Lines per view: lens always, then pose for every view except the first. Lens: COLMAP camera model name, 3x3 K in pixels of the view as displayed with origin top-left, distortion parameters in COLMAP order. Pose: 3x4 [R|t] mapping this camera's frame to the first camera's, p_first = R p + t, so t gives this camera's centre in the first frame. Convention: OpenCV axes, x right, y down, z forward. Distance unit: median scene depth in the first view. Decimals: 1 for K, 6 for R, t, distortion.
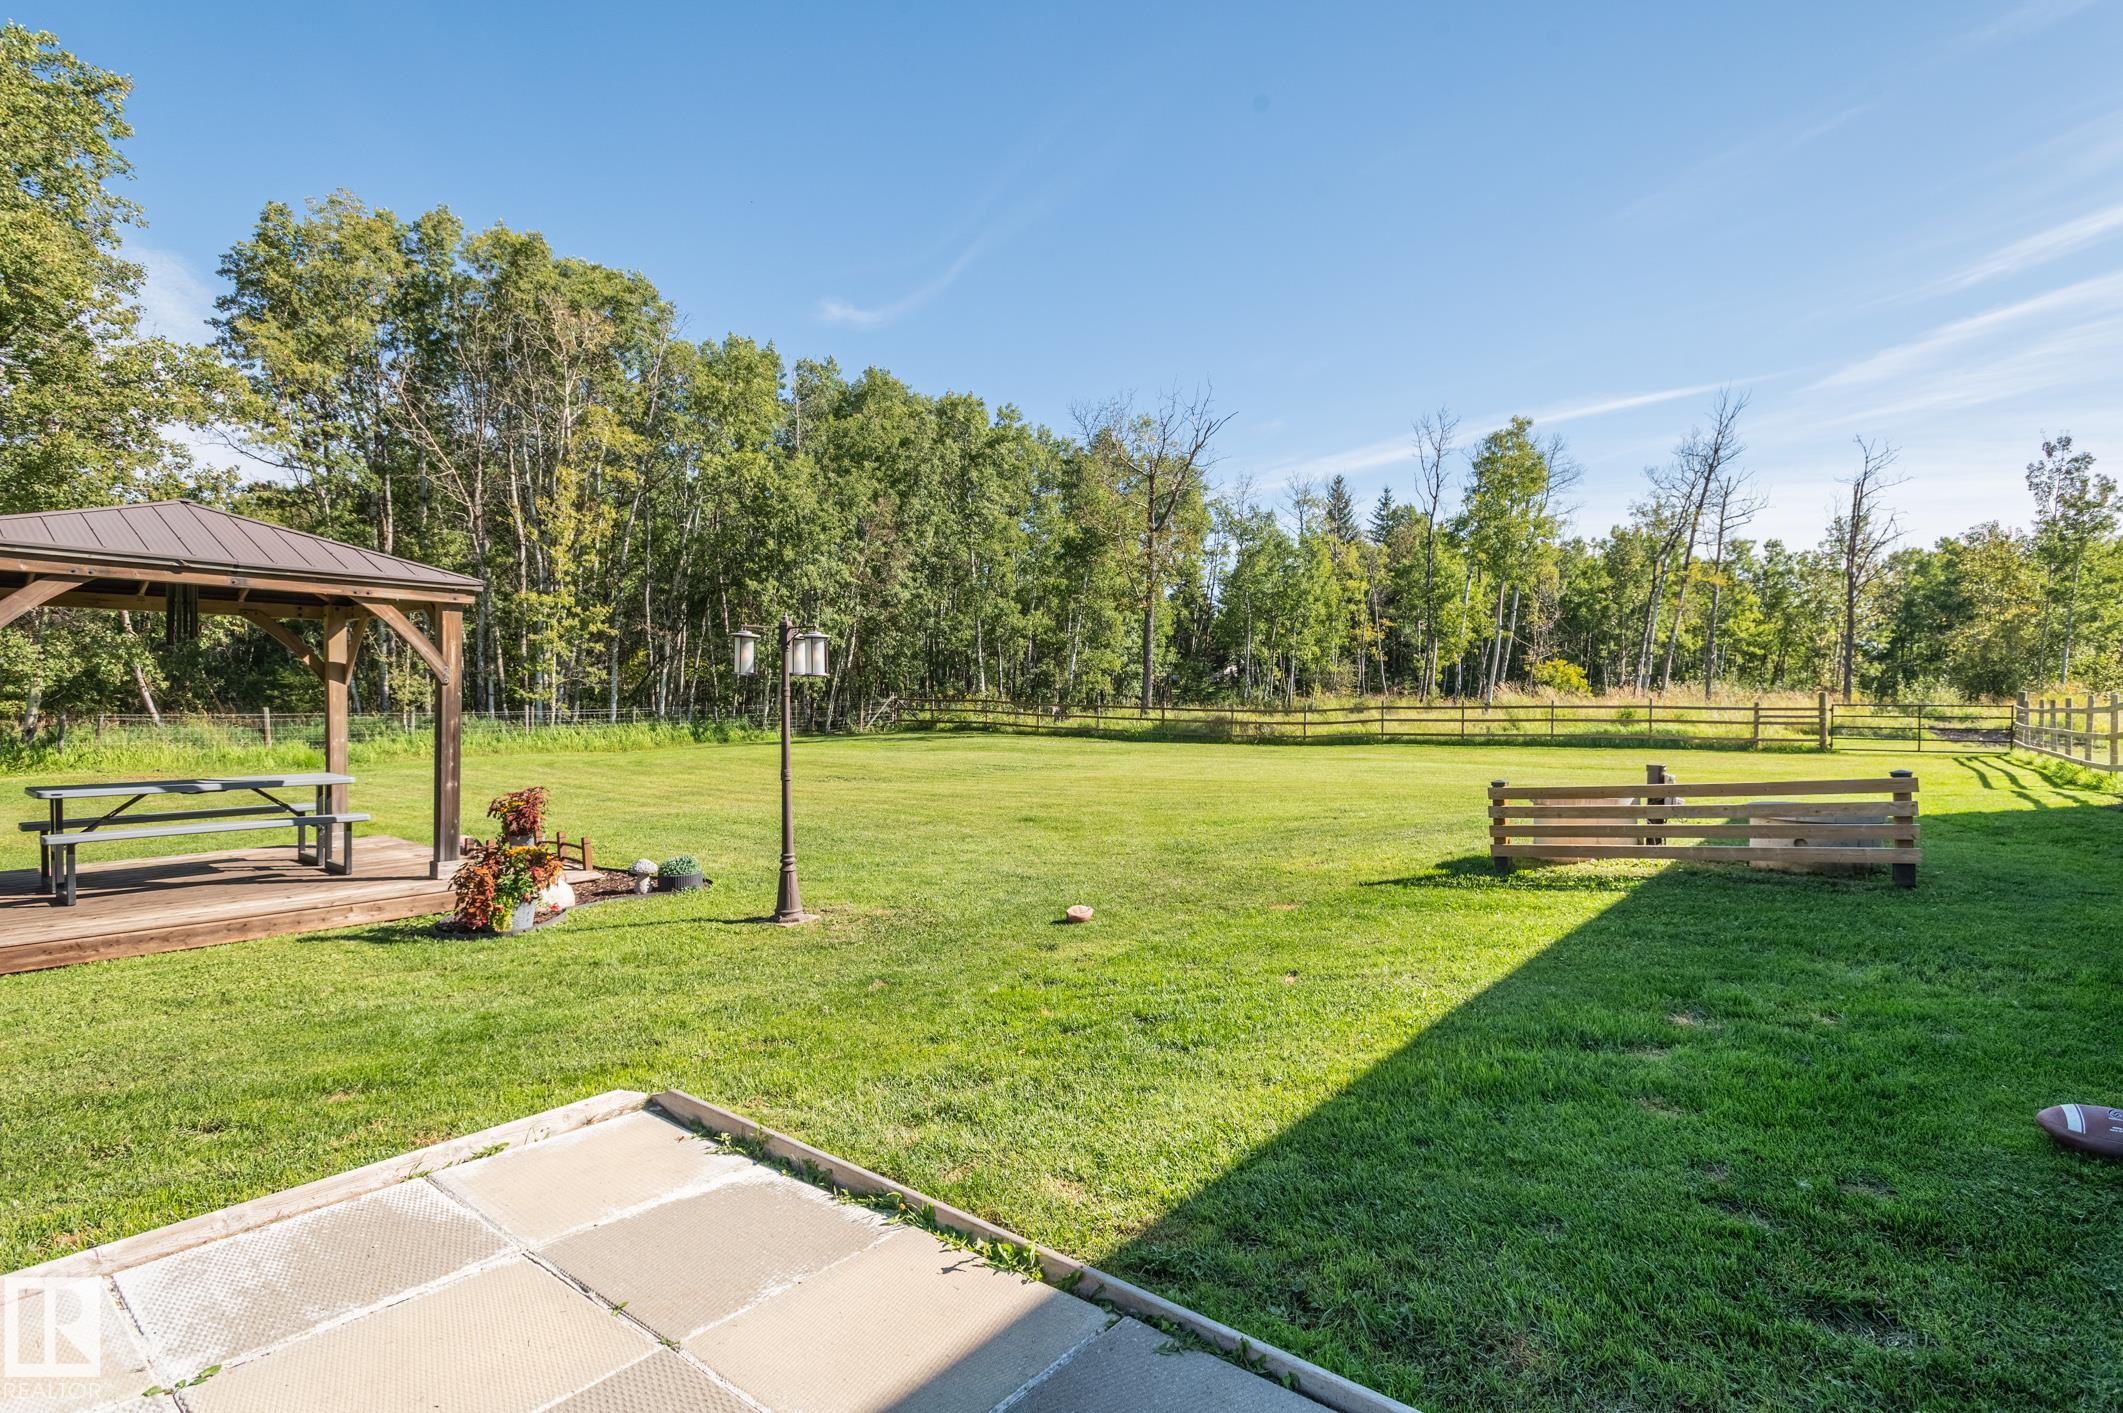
lens RADIAL K [[1035.0, 0, 1057.1], [0, 1035.0, 709.6], [0, 0, 1]] dist [0.020863, -0.001304]
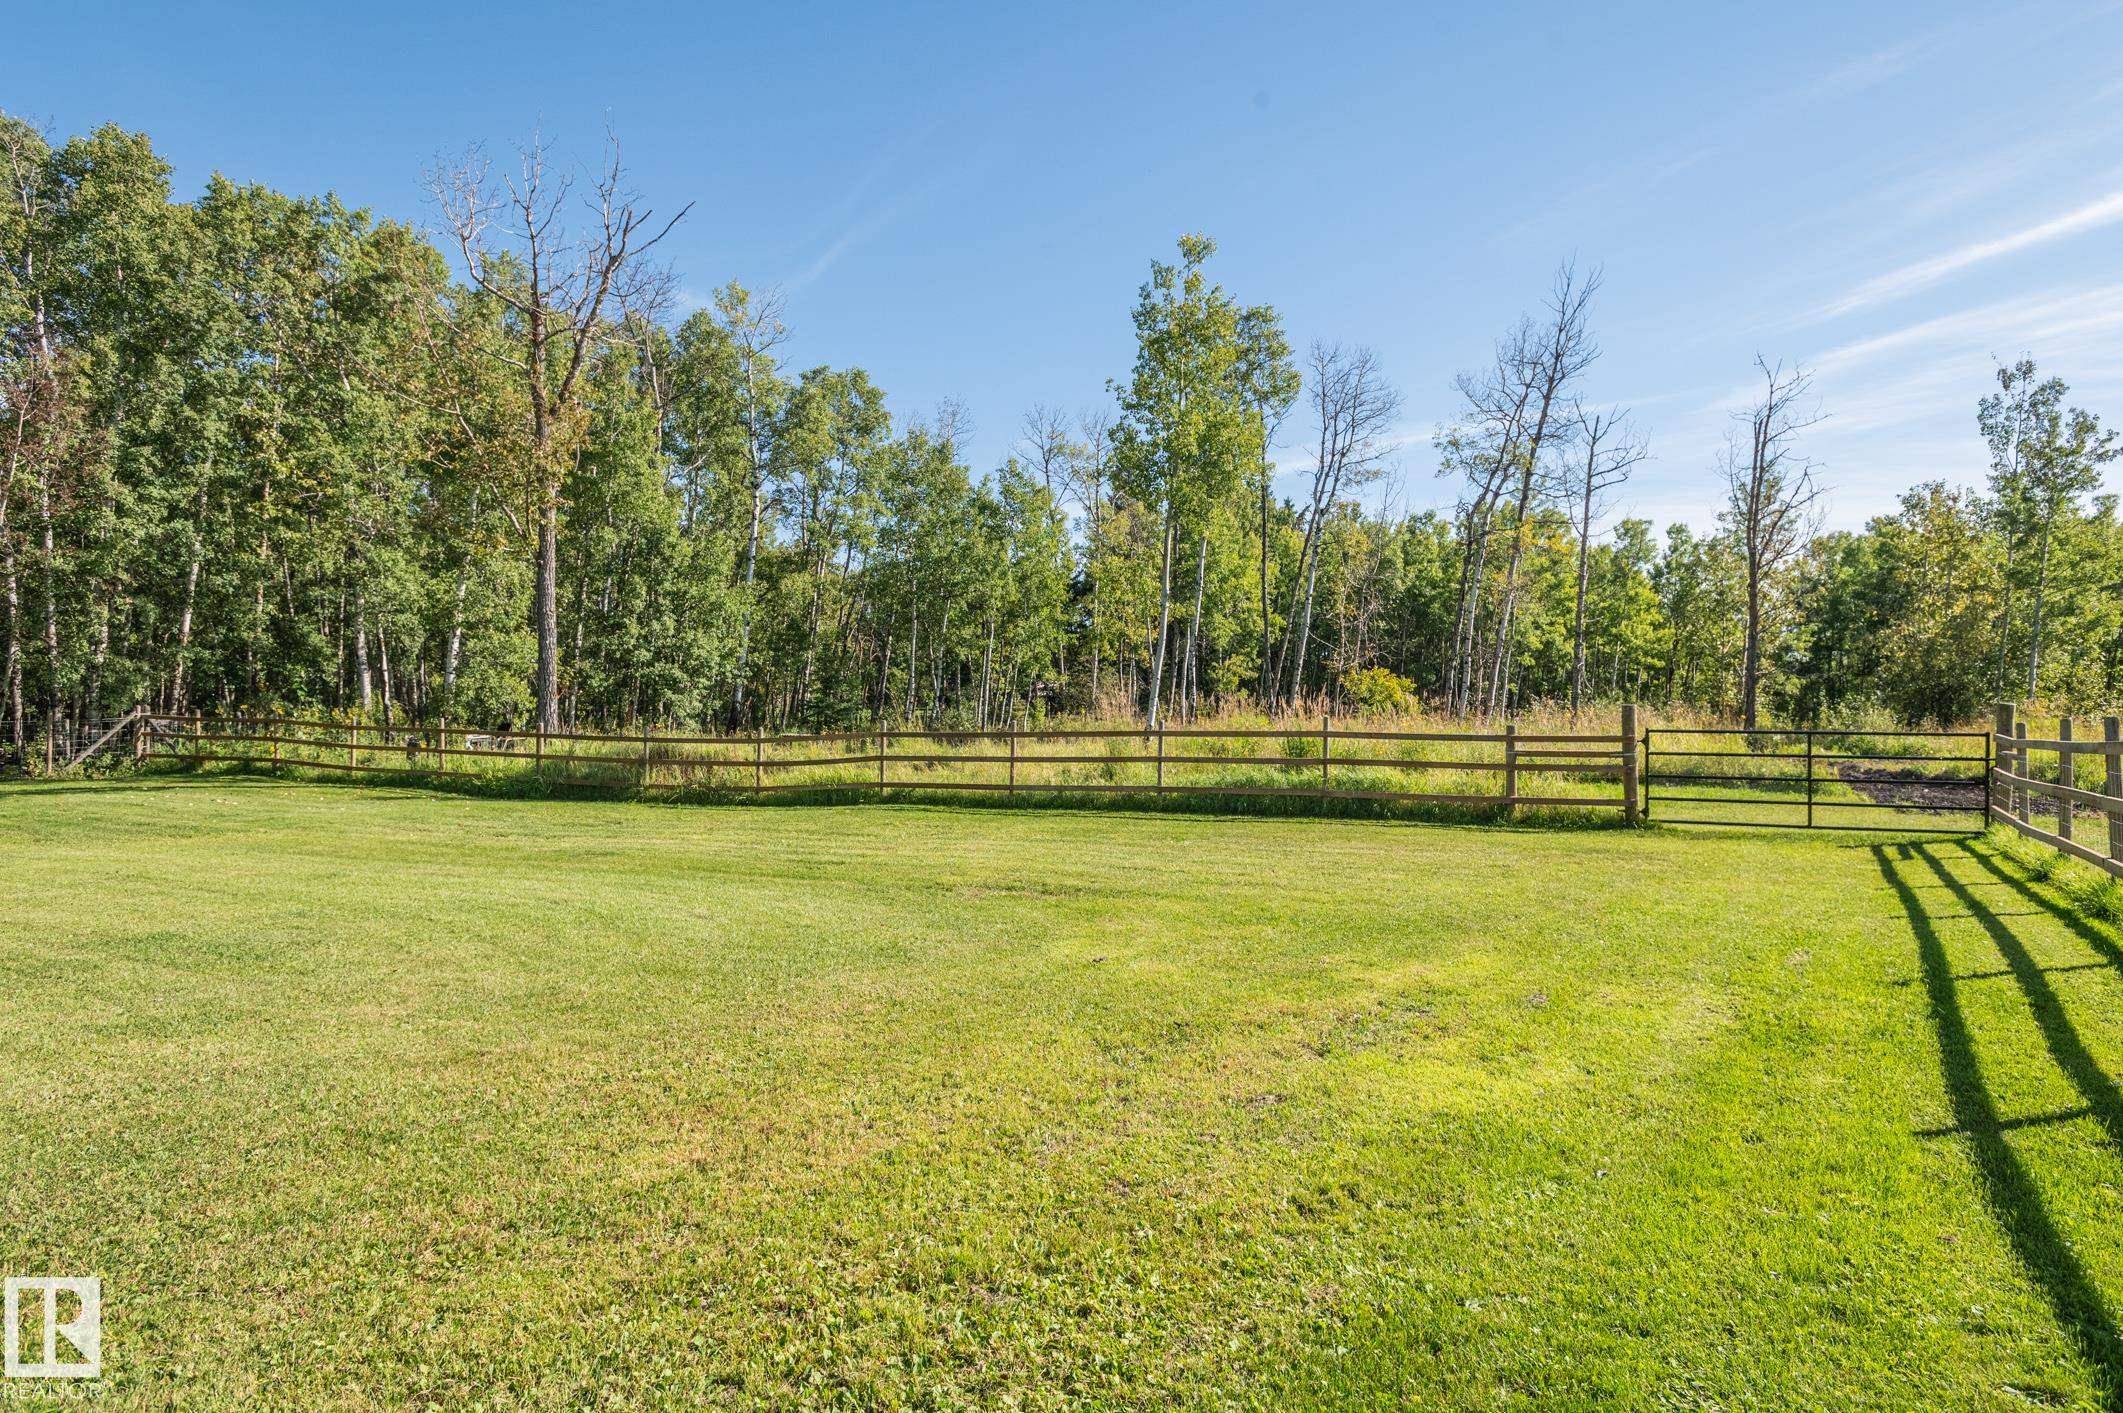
lens RADIAL K [[1194.8, 0, 1043.9], [0, 1194.8, 709.0], [0, 0, 1]] dist [0.019802, 0.002465]
pose [[0.995746, 0.003960, 0.092051, 0.216431], [-0.001810, 0.999724, -0.023423, -0.000489], [-0.092118, 0.023157, 0.995479, 0.247451]]
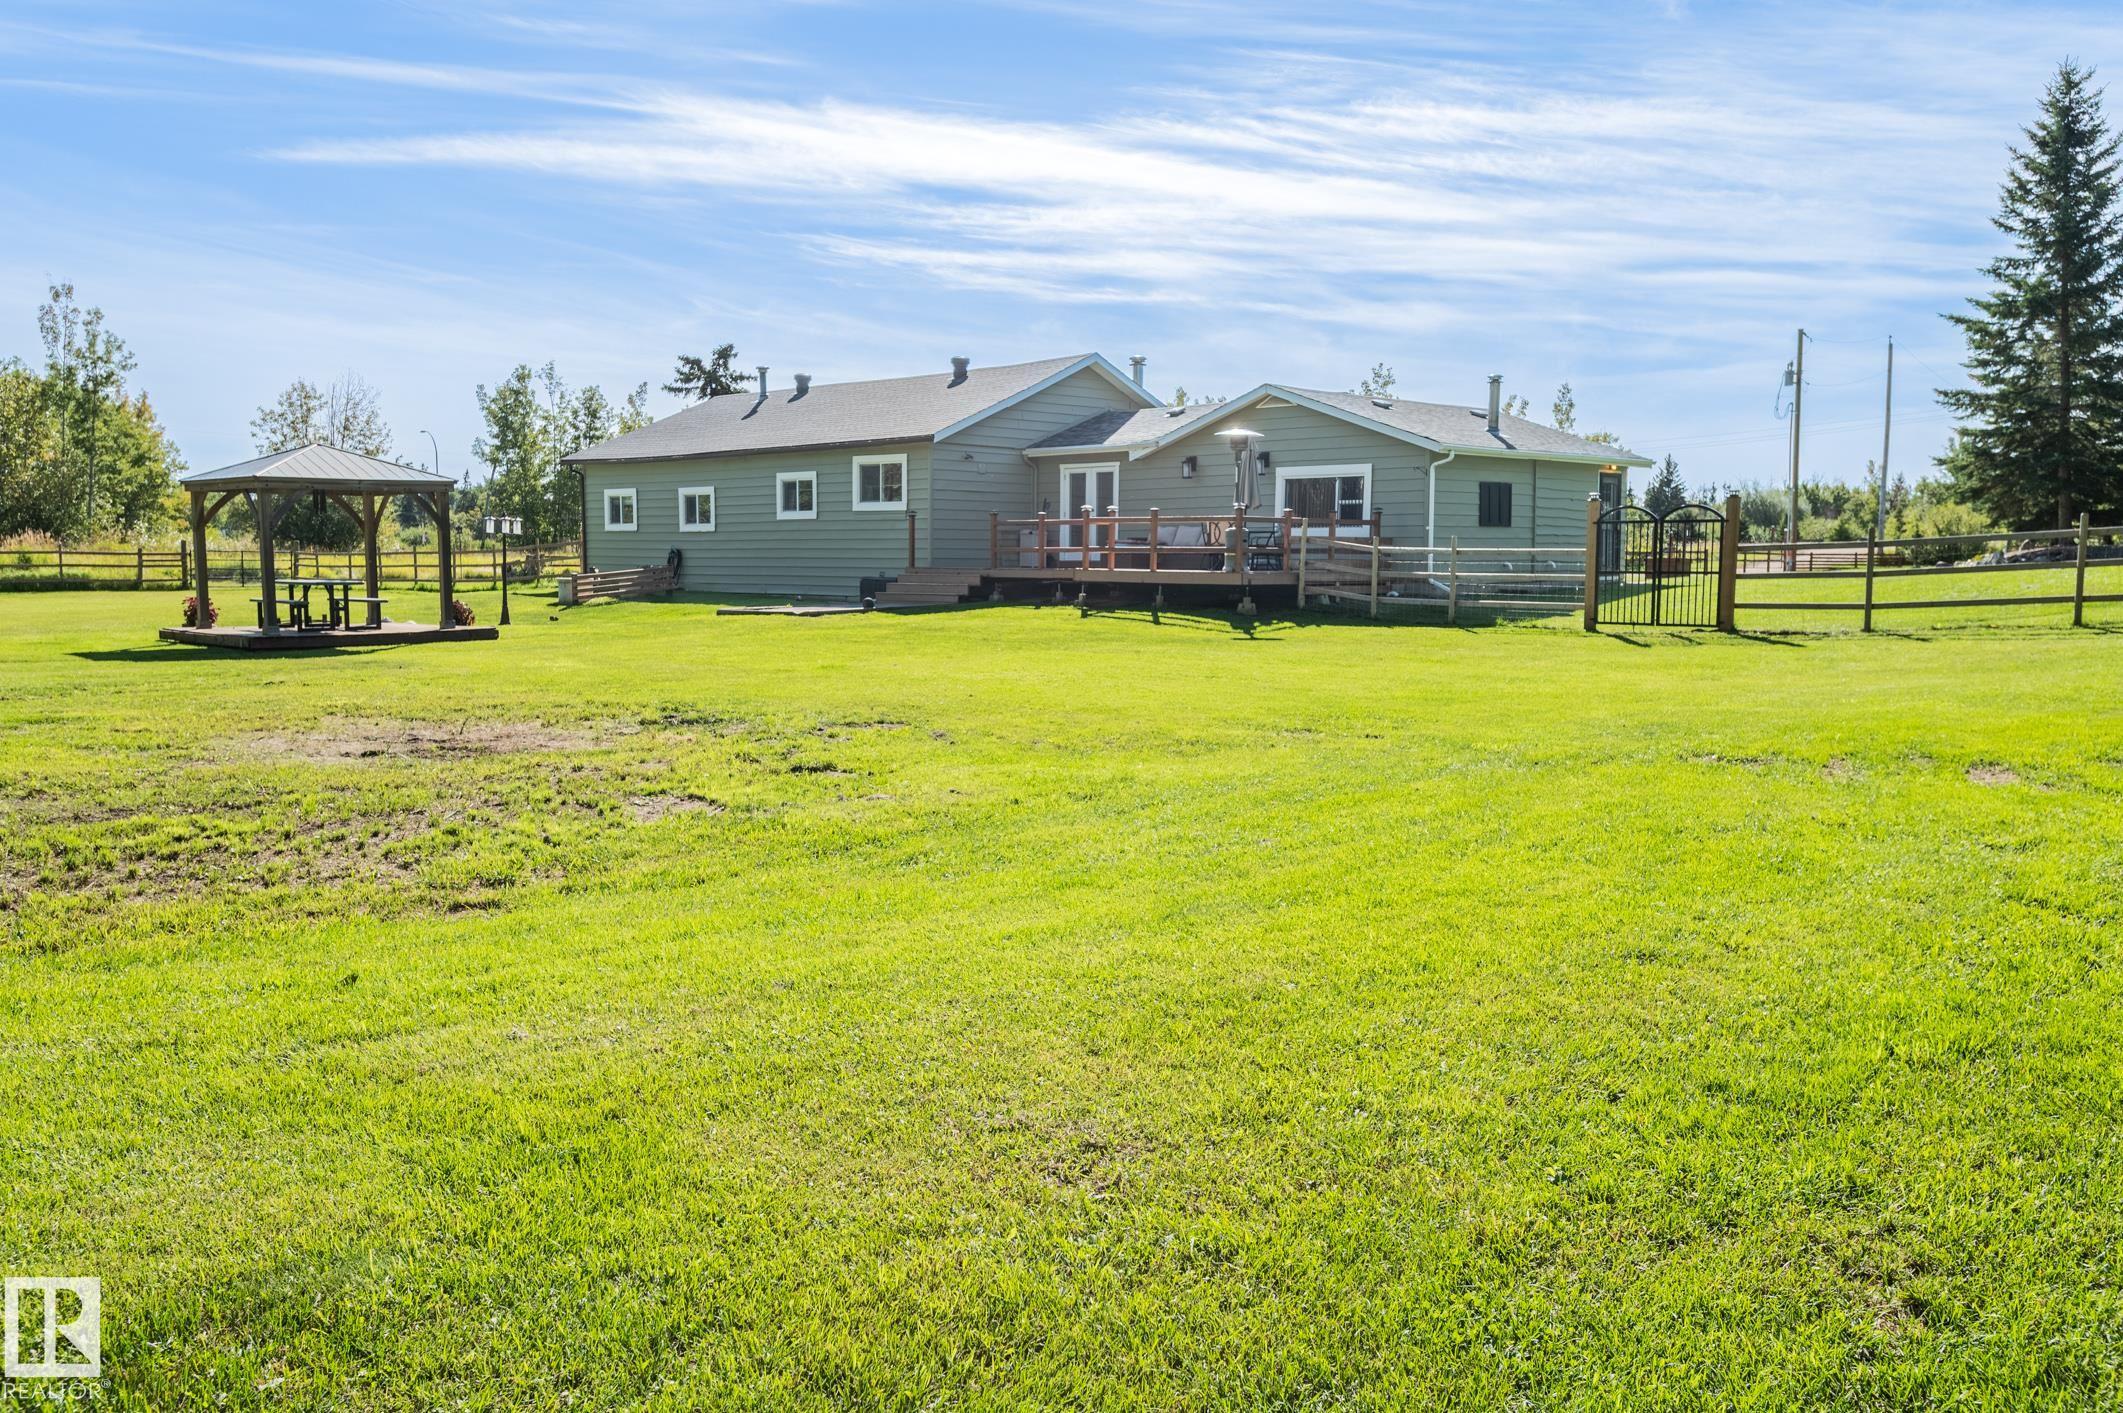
lens RADIAL K [[1726.8, 0, 1059.7], [0, 1726.8, 709.9], [0, 0, 1]] dist [-0.007370, 0.002397]
pose [[0.110101, -0.090153, 0.989823, -0.618349], [0.006561, 0.995922, 0.089978, 0.003636], [-0.993899, -0.003412, 0.110243, -0.126015]]
